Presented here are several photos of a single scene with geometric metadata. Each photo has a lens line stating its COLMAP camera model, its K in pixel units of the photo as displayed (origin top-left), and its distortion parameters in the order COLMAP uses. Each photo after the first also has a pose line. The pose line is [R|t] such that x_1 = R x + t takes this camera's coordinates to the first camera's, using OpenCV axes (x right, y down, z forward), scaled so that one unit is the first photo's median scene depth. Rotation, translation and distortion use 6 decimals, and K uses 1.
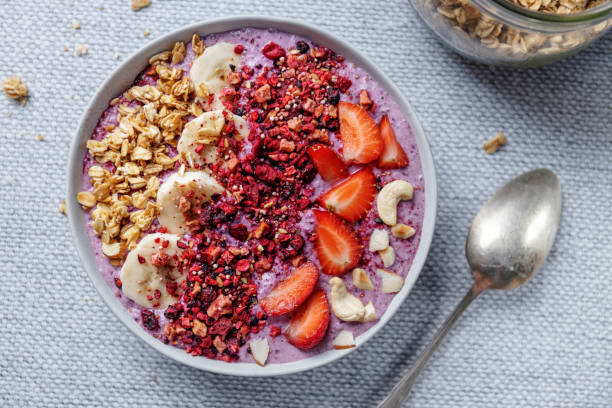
lens RADIAL K [[837.1, 0, 307.9], [0, 837.1, 200.9], [0, 0, 1]] dist [-0.009813, 0.000000]
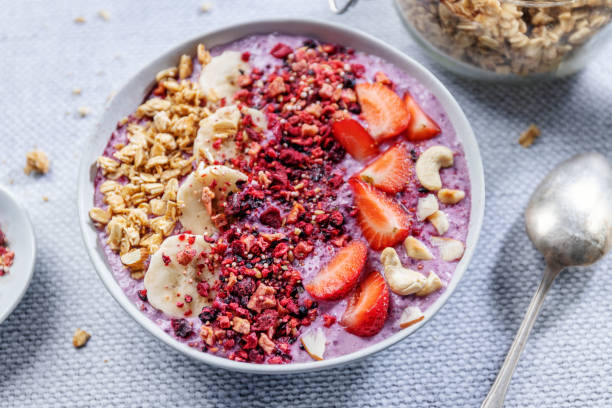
lens RADIAL K [[934.6, 0, 307.3], [0, 934.6, 204.8], [0, 0, 1]] dist [-0.006946, 0.000000]
pose [[0.987416, -0.156137, 0.025133, -0.066172], [0.152549, 0.898450, -0.411723, 0.435541], [0.041704, 0.410376, 0.910962, 0.080644]]
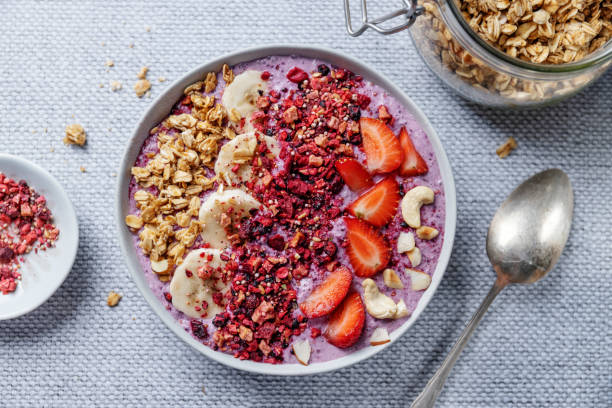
lens RADIAL K [[934.6, 0, 311.4], [0, 934.6, 204.1], [0, 0, 1]] dist [-0.006946, 0.000000]
pose [[0.997974, -0.063566, 0.002799, -0.036730], [0.063626, 0.997225, -0.038664, 0.036512], [-0.000334, 0.038764, 0.999248, -0.209471]]
